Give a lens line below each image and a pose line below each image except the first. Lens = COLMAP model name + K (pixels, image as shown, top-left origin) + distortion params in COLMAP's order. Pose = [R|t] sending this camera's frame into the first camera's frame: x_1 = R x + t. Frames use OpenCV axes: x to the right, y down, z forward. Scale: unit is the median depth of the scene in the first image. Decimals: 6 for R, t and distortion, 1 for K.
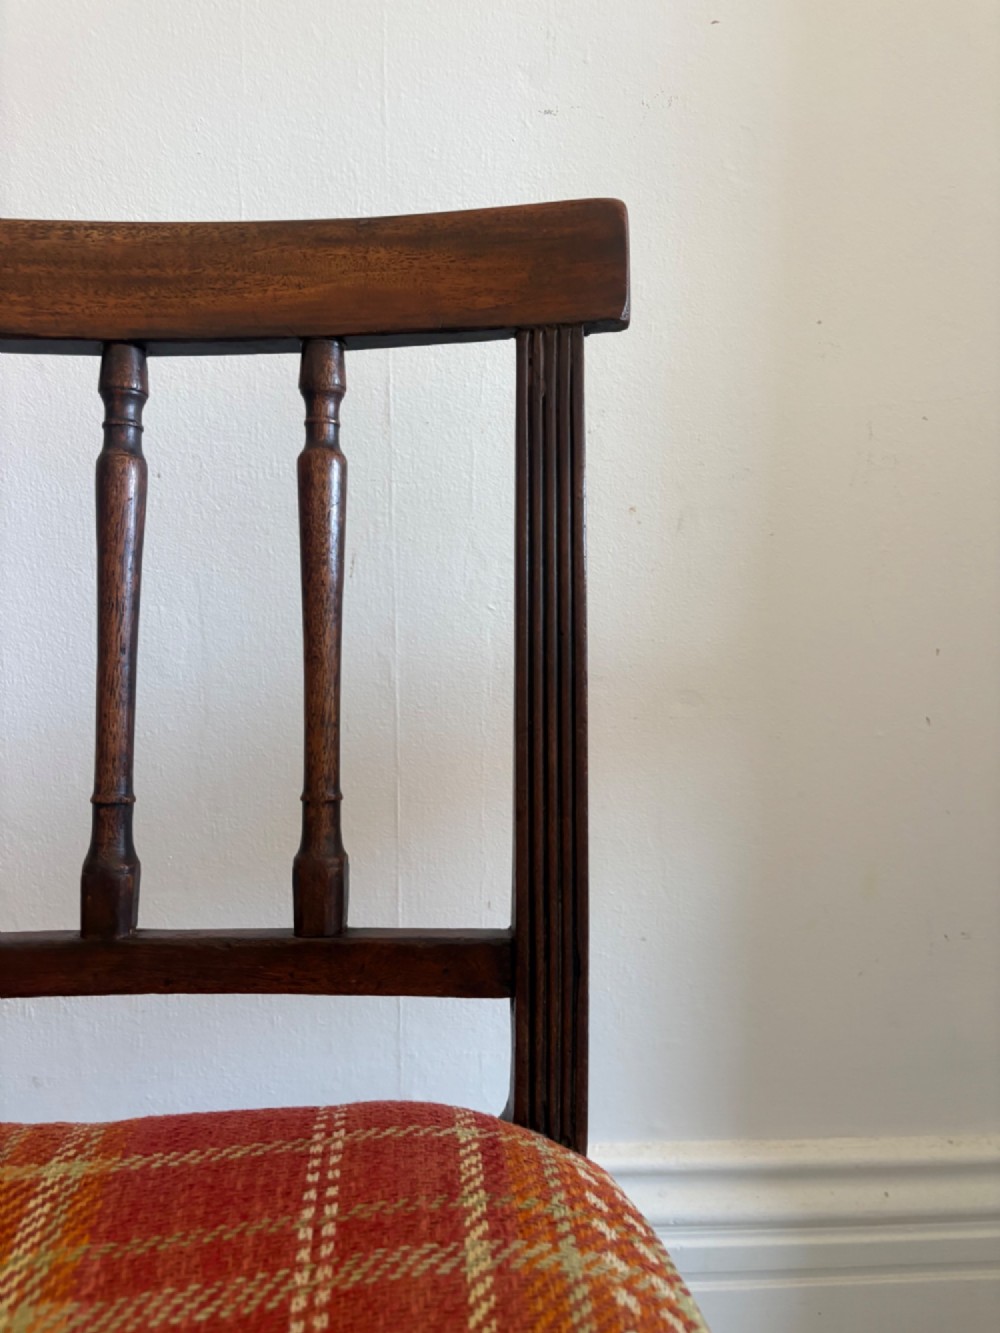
lens RADIAL K [[1022.4, 0, 500.1], [0, 1022.4, 667.5], [0, 0, 1]] dist [0.066519, -0.087147]
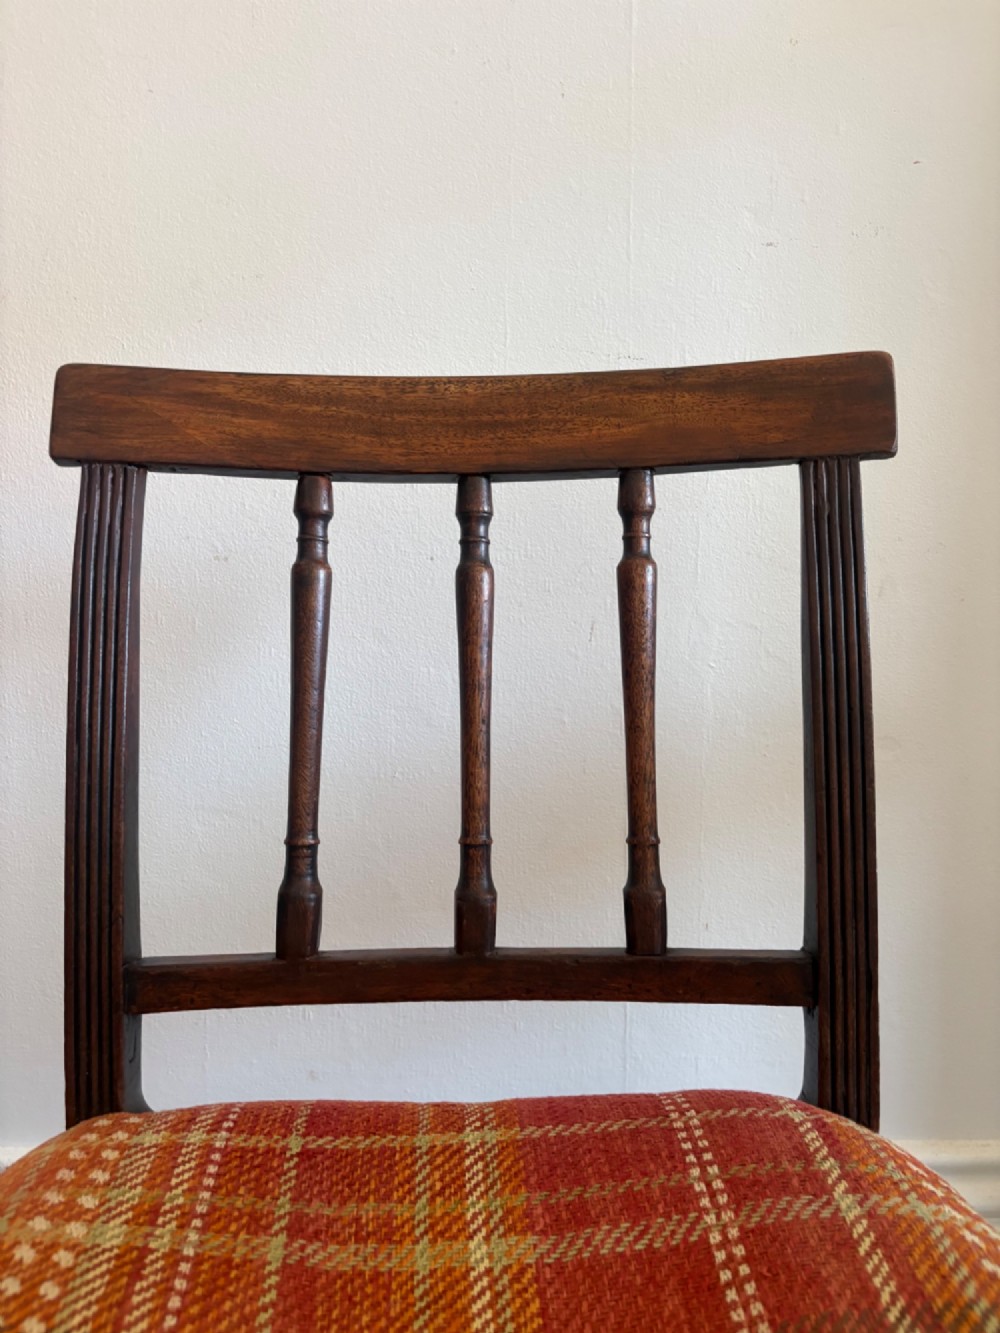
lens RADIAL K [[1026.6, 0, 500.0], [0, 1026.6, 664.2], [0, 0, 1]] dist [0.029638, -0.009678]
pose [[0.998656, -0.007406, -0.051294, -0.286365], [0.006711, 0.999884, -0.013700, -0.070832], [0.051389, 0.013338, 0.998590, -0.245005]]
